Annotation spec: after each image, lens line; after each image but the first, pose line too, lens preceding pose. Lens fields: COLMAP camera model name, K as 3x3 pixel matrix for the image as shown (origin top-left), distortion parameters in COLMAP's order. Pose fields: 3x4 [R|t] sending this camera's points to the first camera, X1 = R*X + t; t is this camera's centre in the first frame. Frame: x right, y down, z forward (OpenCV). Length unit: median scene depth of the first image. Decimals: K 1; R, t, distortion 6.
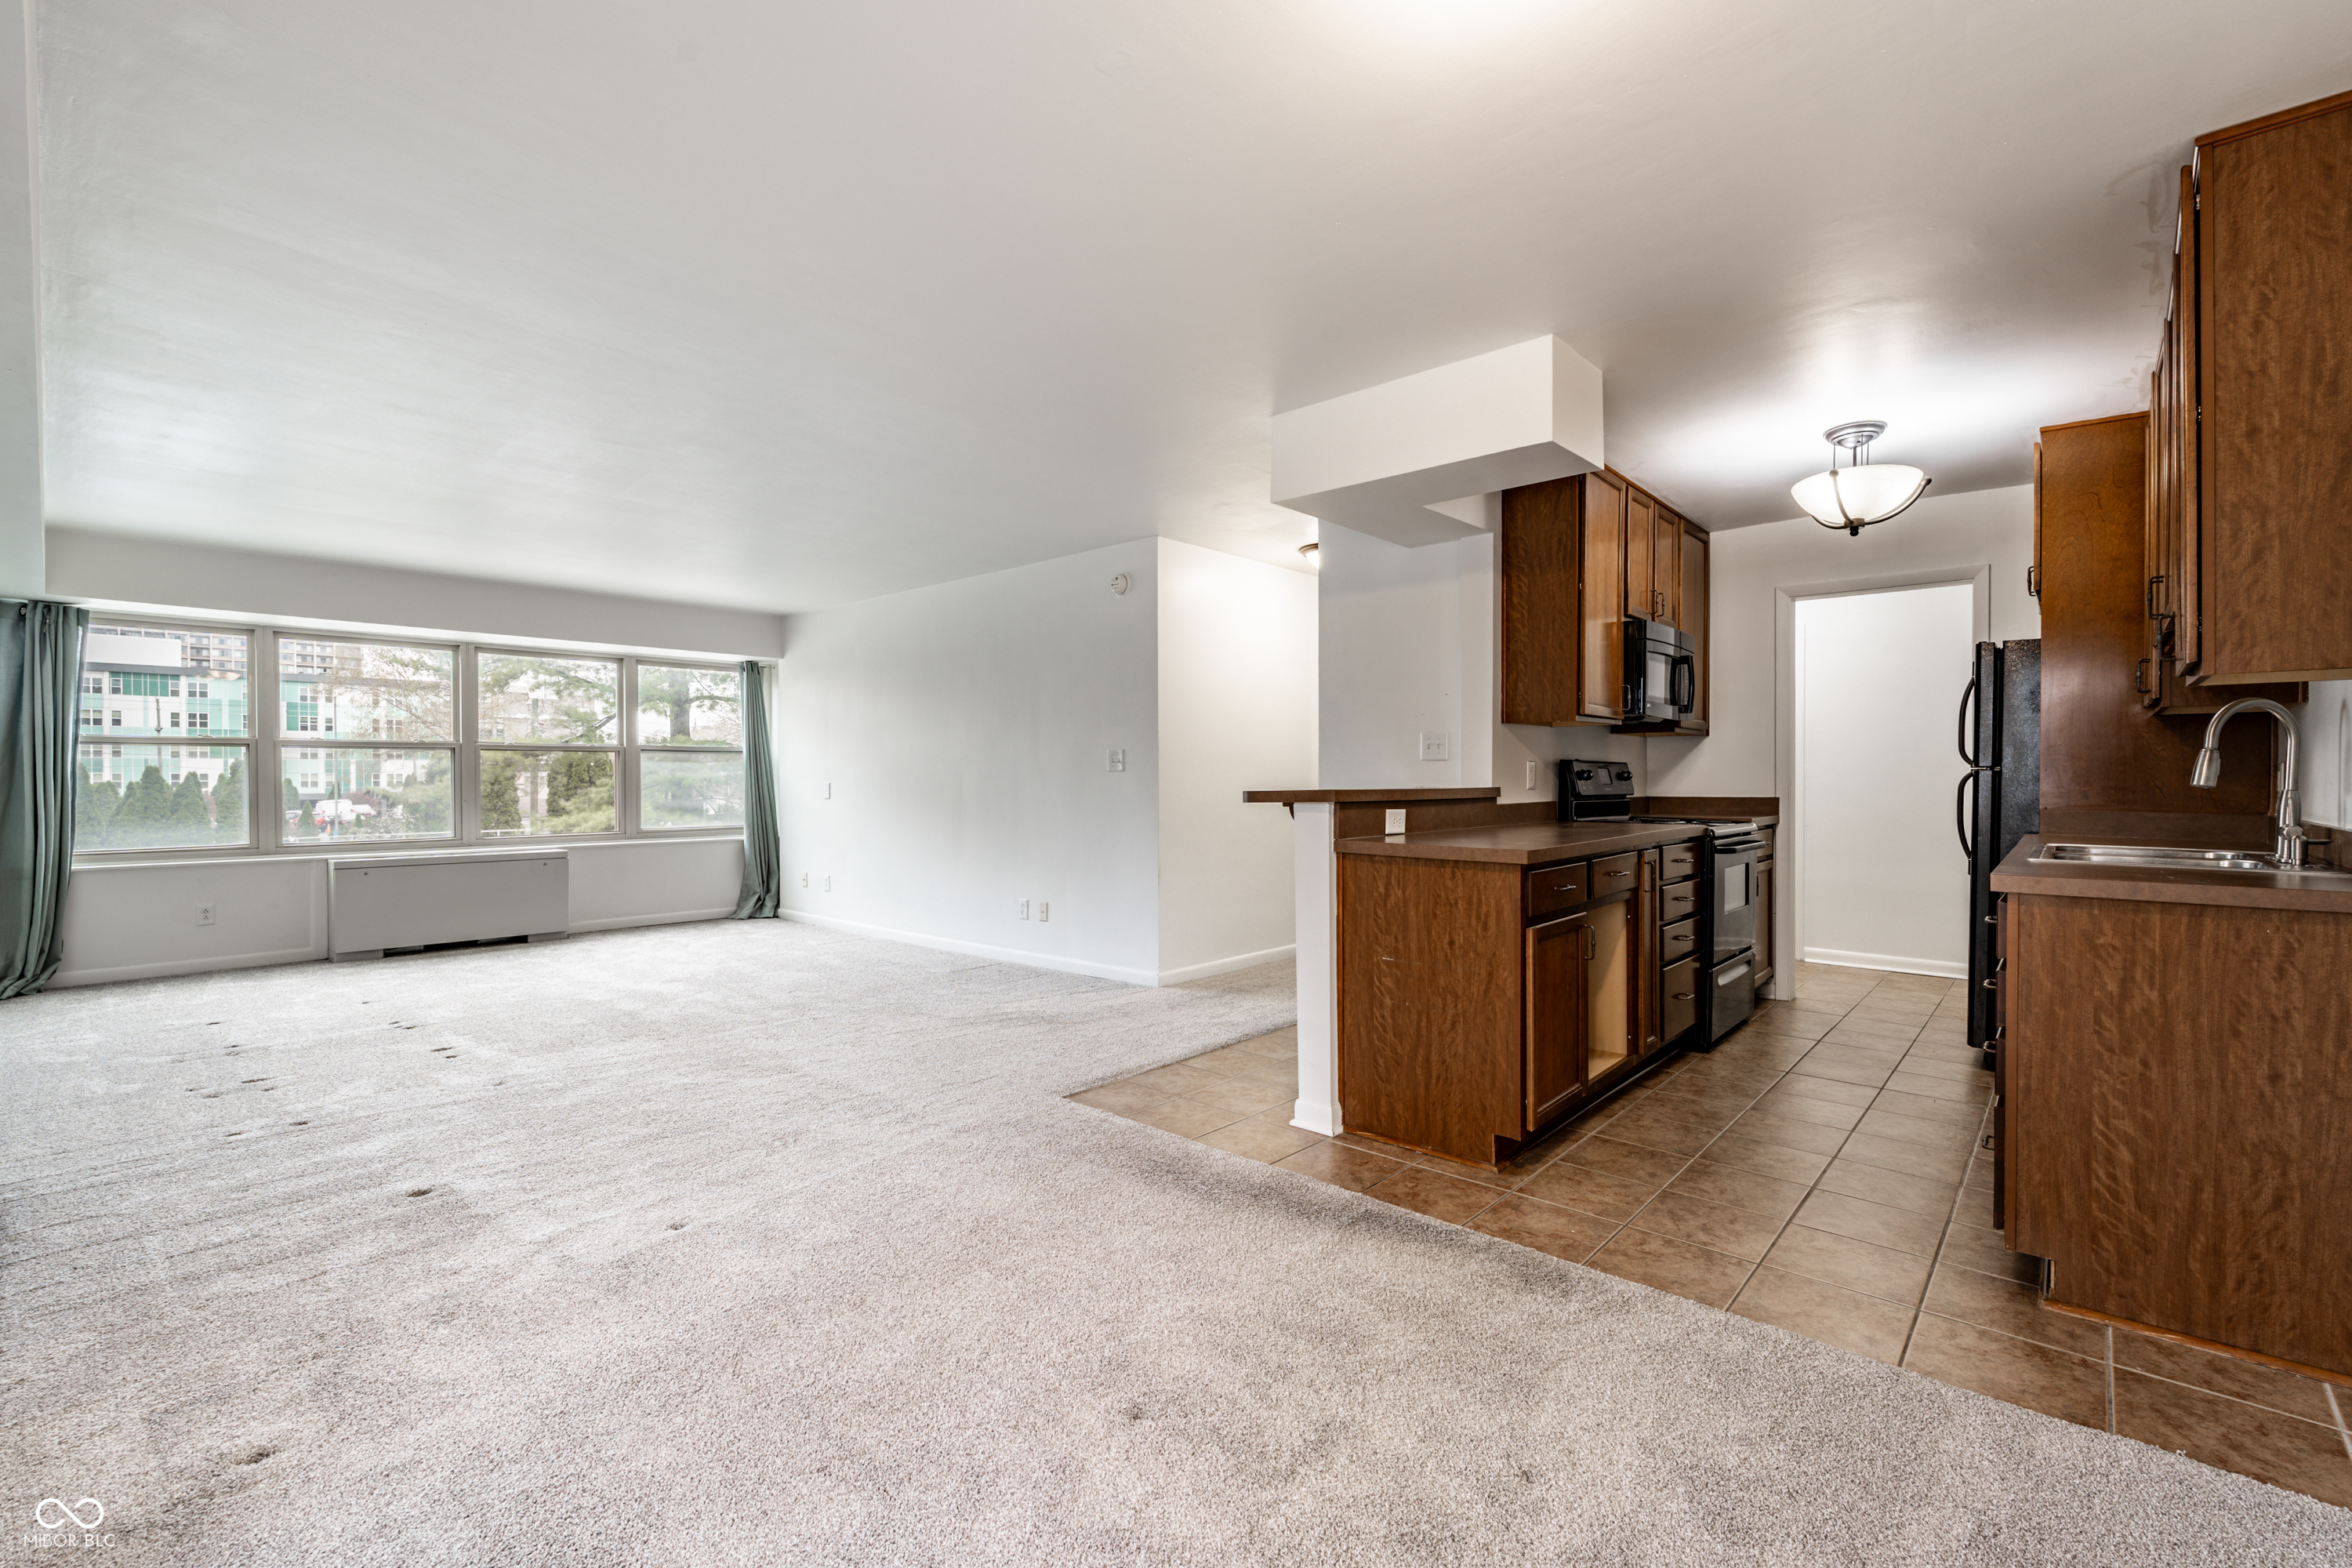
lens RADIAL K [[1028.0, 0, 1168.7], [0, 1028.0, 782.7], [0, 0, 1]] dist [-0.004586, -0.000028]
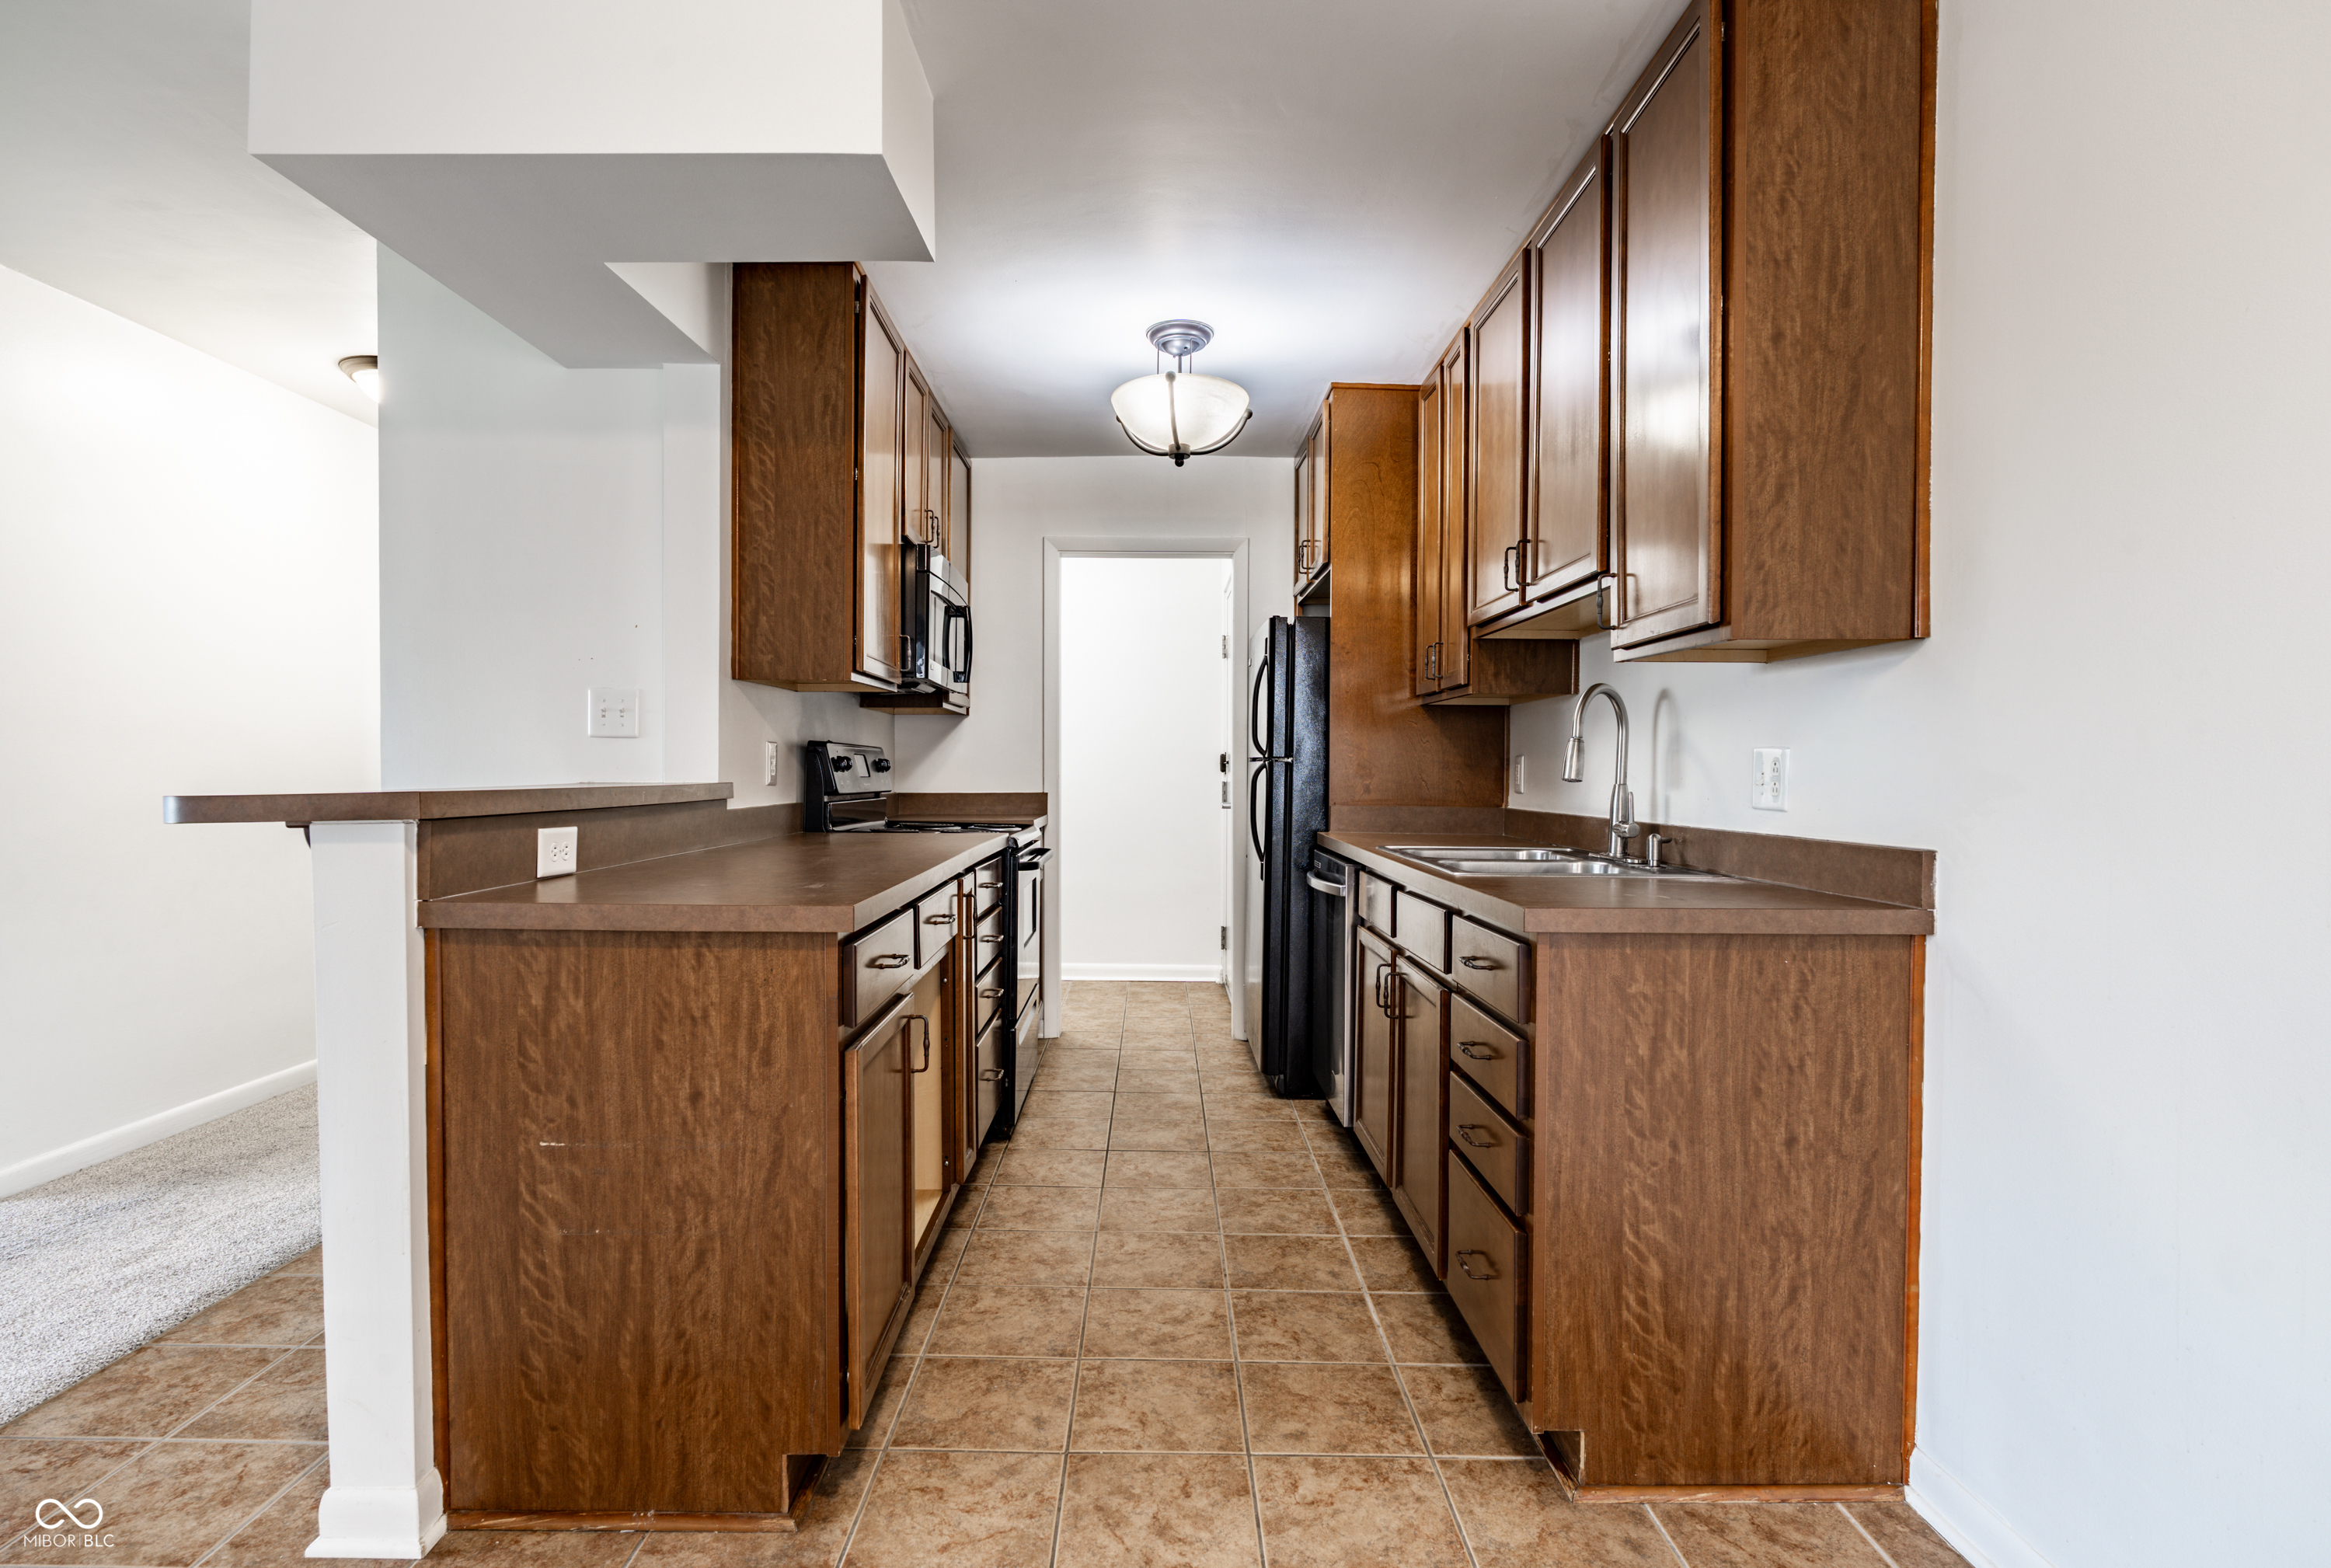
lens RADIAL K [[1147.5, 0, 1157.5], [0, 1147.5, 787.6], [0, 0, 1]] dist [-0.001519, -0.001867]
pose [[0.739615, -0.007182, 0.672992, 0.049104], [-0.000908, 0.999931, 0.011669, -0.001110], [-0.673029, -0.009242, 0.739558, 0.322367]]
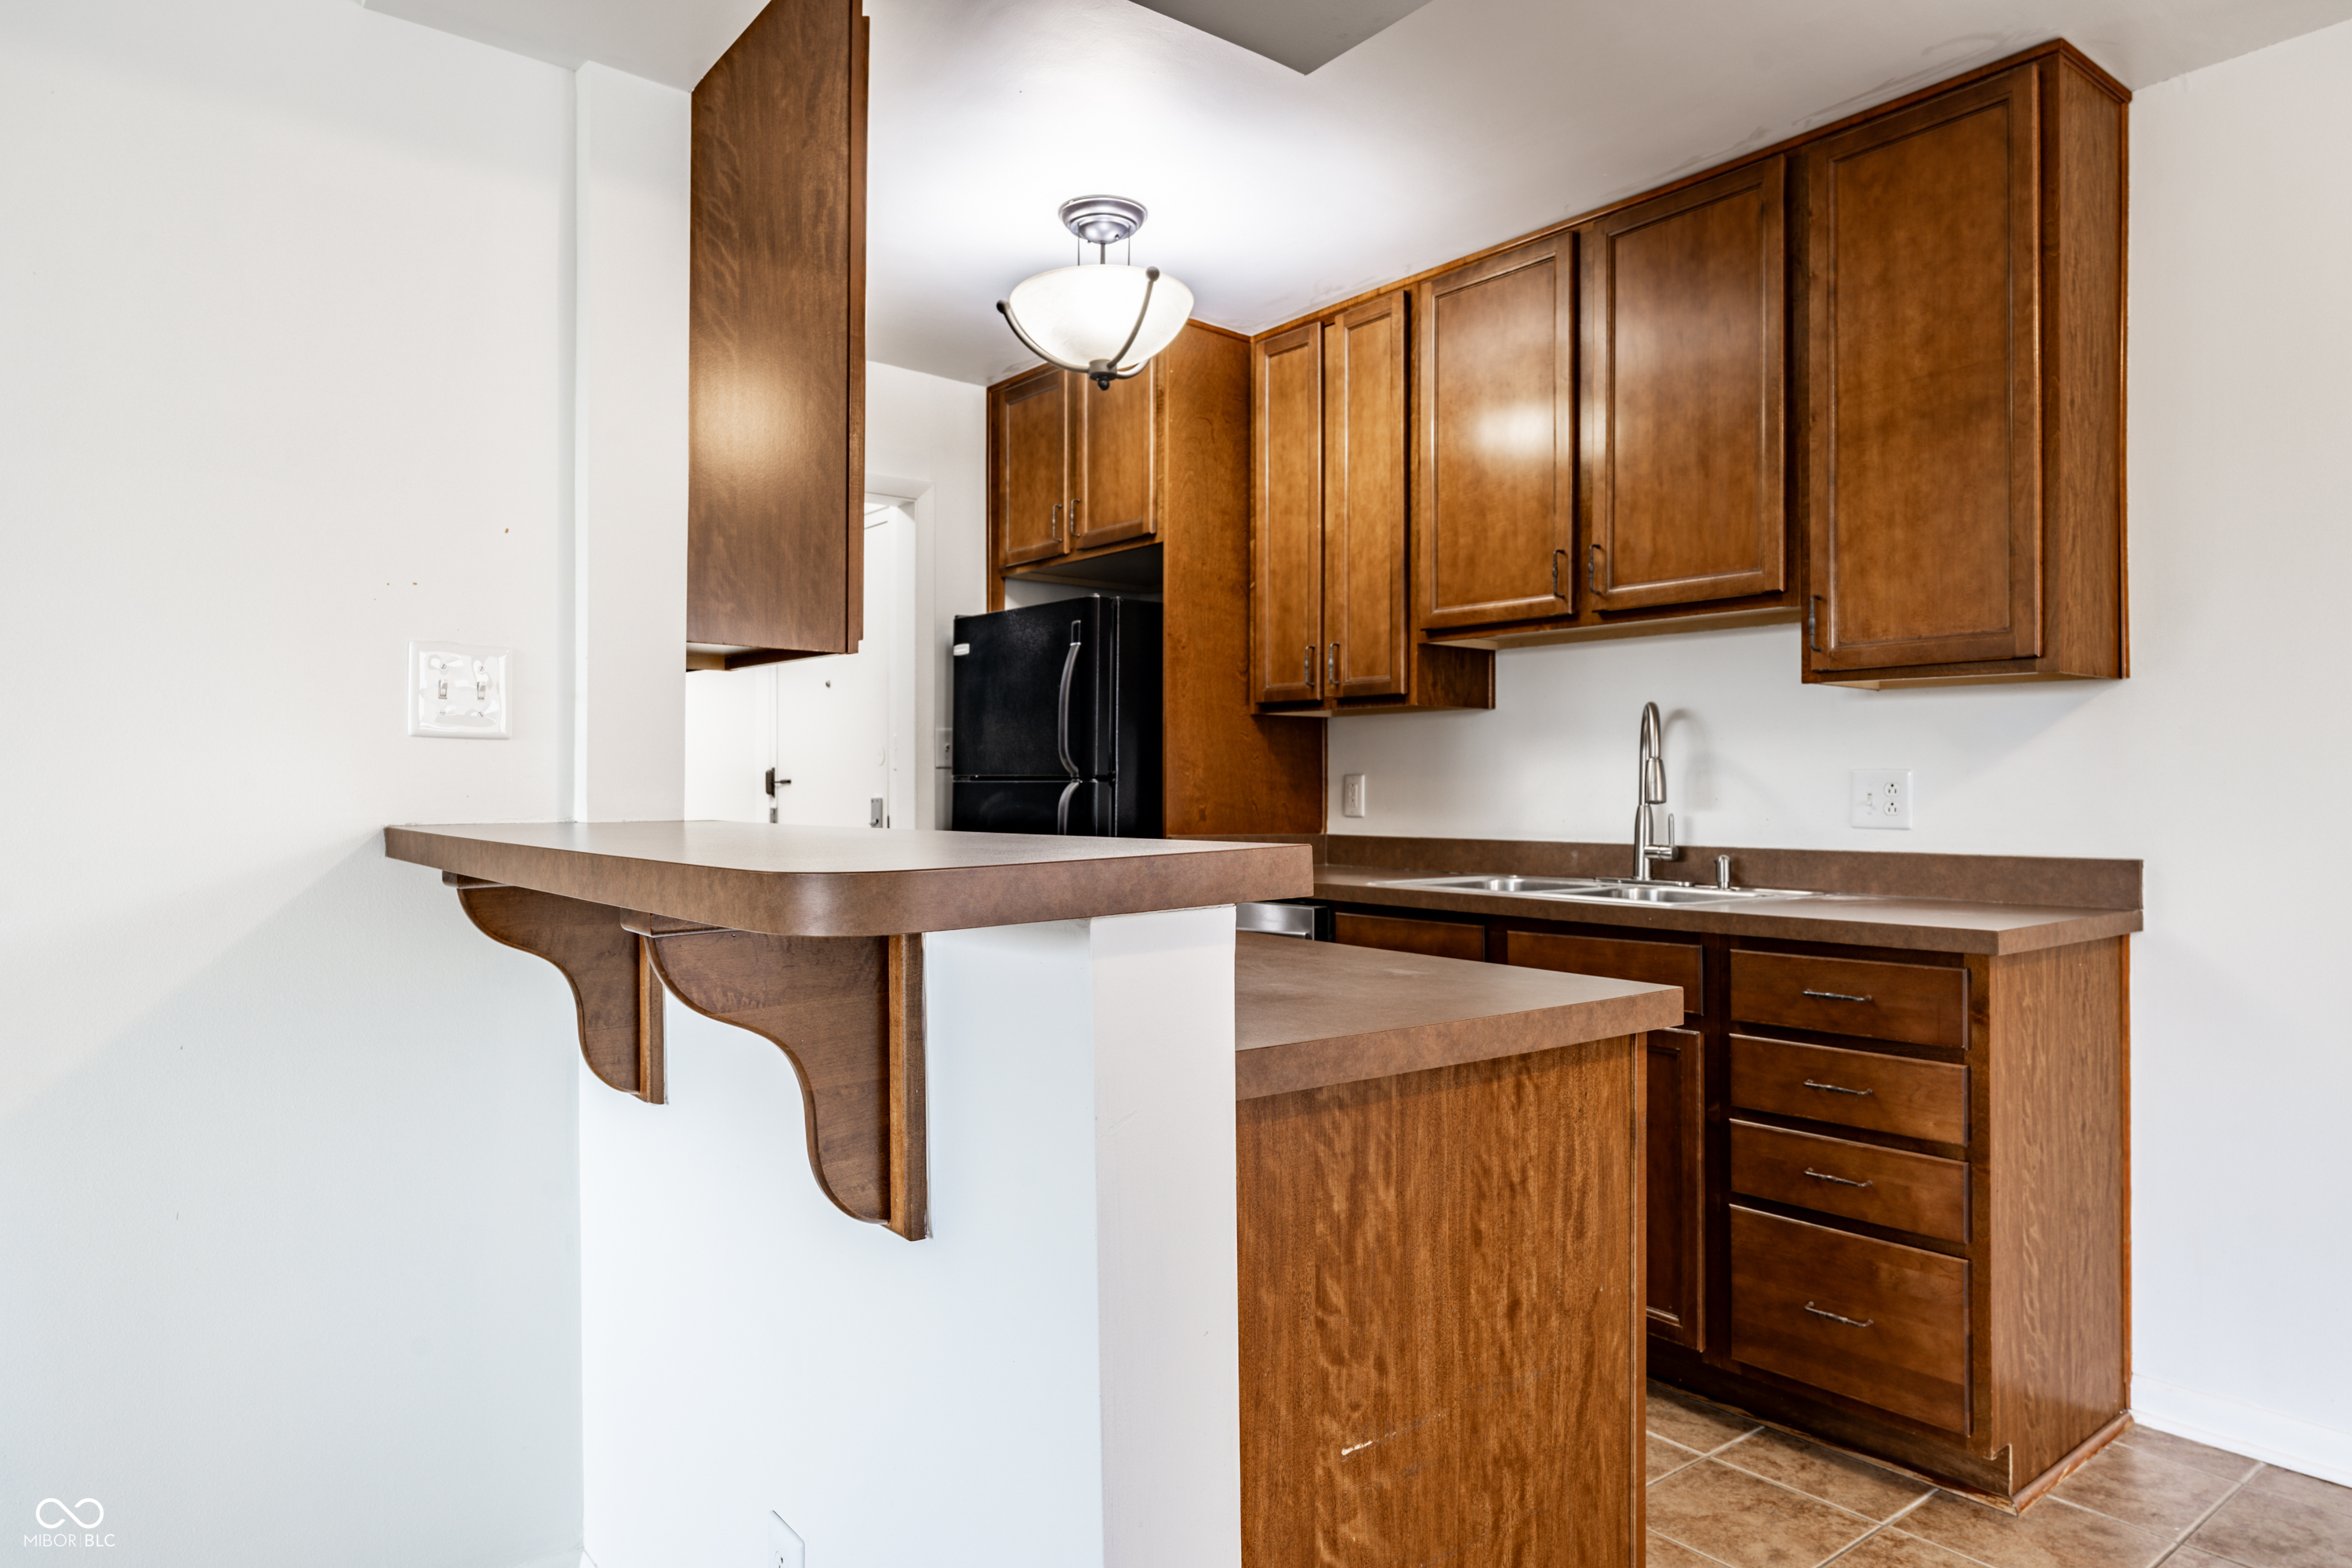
lens RADIAL K [[1426.9, 0, 1175.9], [0, 1426.9, 786.2], [0, 0, 1]] dist [0.000046, -0.000385]
pose [[0.159854, 0.002917, 0.987136, -0.136691], [0.005472, 0.999978, -0.003841, -0.004987], [-0.987125, 0.006016, 0.159835, 0.763761]]
